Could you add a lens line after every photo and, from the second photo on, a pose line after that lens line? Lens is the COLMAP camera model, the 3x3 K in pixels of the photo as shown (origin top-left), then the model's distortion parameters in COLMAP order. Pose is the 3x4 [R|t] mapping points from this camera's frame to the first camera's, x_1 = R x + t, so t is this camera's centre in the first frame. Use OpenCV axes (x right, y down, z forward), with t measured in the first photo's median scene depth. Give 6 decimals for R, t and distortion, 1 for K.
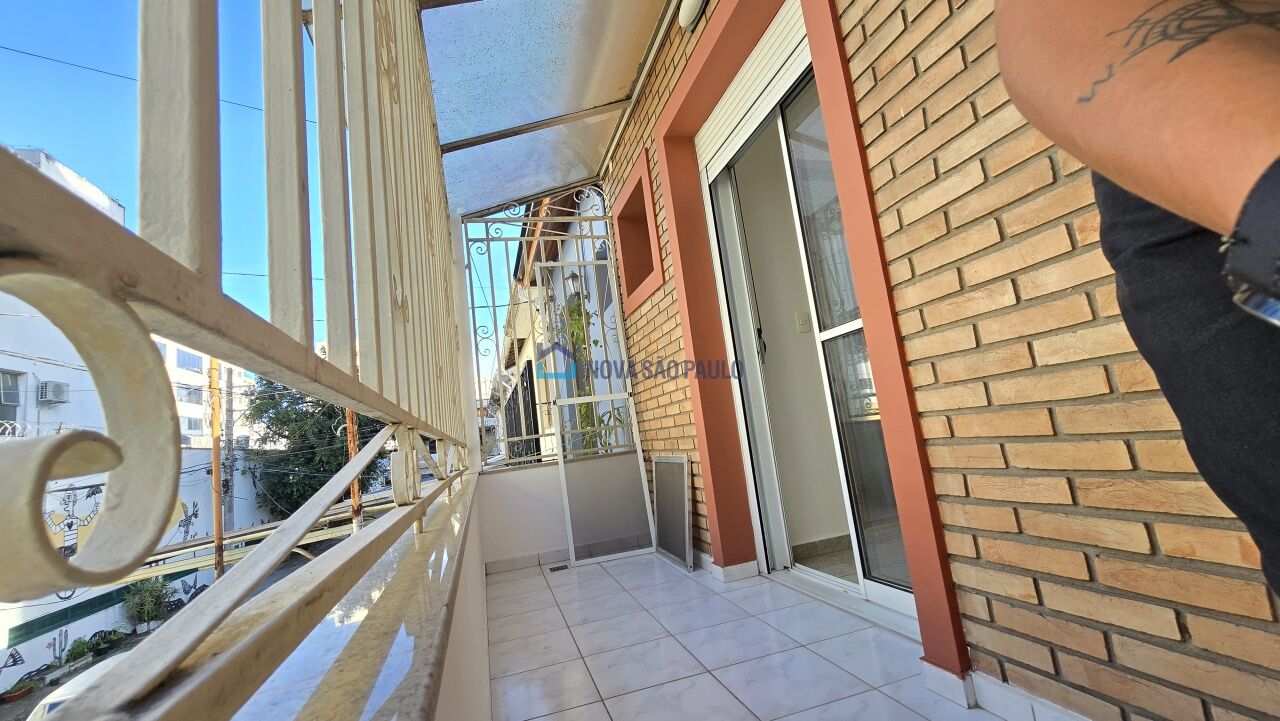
lens RADIAL K [[521.6, 0, 637.5], [0, 521.6, 359.7], [0, 0, 1]] dist [-0.001896, 0.001182]
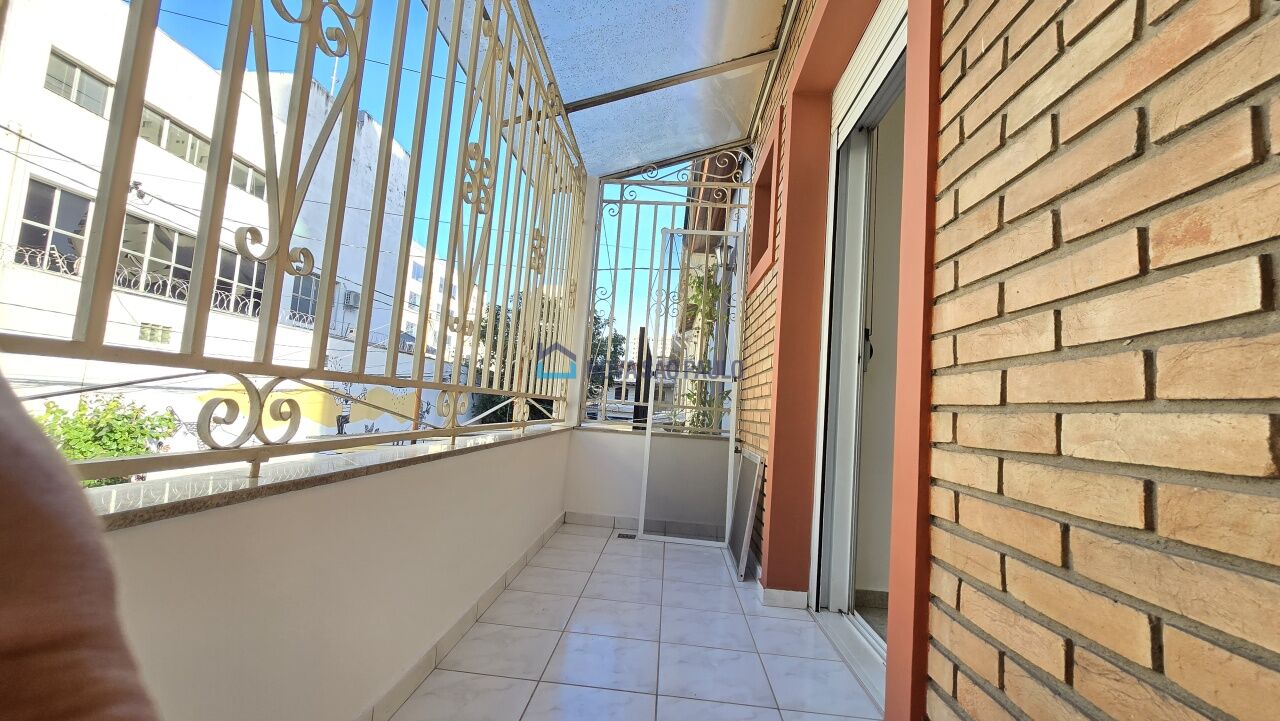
lens RADIAL K [[521.6, 0, 638.8], [0, 521.6, 361.1], [0, 0, 1]] dist [-0.001896, 0.001182]
pose [[0.922492, 0.164031, -0.349432, 0.209998], [-0.141204, 0.985879, 0.090018, -0.034801], [0.359263, -0.033700, 0.932628, 0.100644]]
